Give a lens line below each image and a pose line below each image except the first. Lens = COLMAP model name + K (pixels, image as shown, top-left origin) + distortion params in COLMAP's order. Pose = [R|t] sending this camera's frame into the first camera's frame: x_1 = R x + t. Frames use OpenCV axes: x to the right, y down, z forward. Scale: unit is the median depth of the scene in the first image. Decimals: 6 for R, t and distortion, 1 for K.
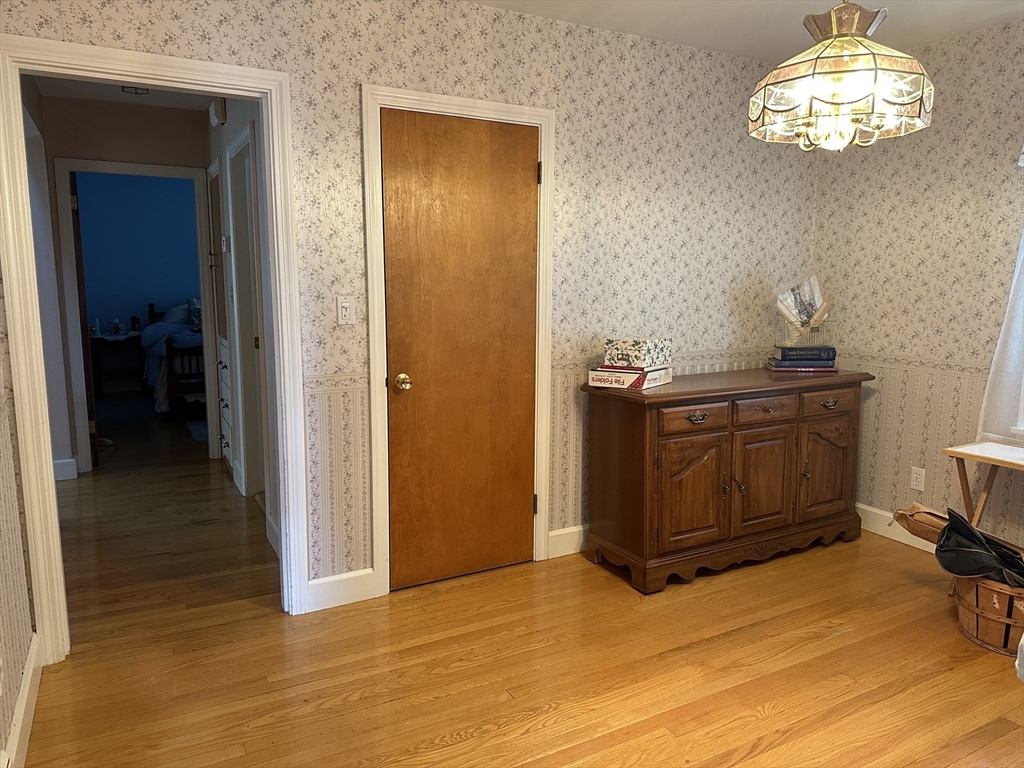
lens RADIAL K [[715.0, 0, 512.1], [0, 715.0, 381.5], [0, 0, 1]] dist [-0.000942, -0.000085]
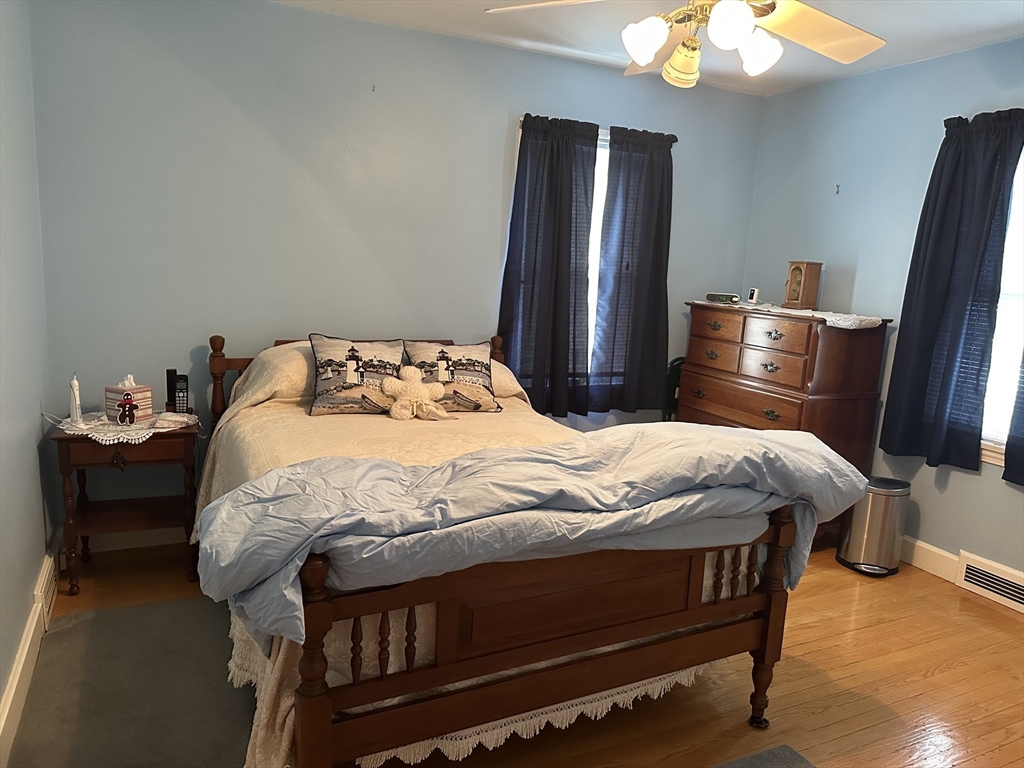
lens RADIAL K [[715.0, 0, 511.3], [0, 715.0, 386.6], [0, 0, 1]] dist [-0.000942, -0.000085]
pose [[0.997793, 0.052923, -0.040099, -0.342052], [-0.051654, 0.998151, 0.032039, -0.107812], [0.041720, -0.029897, 0.998682, 0.642063]]
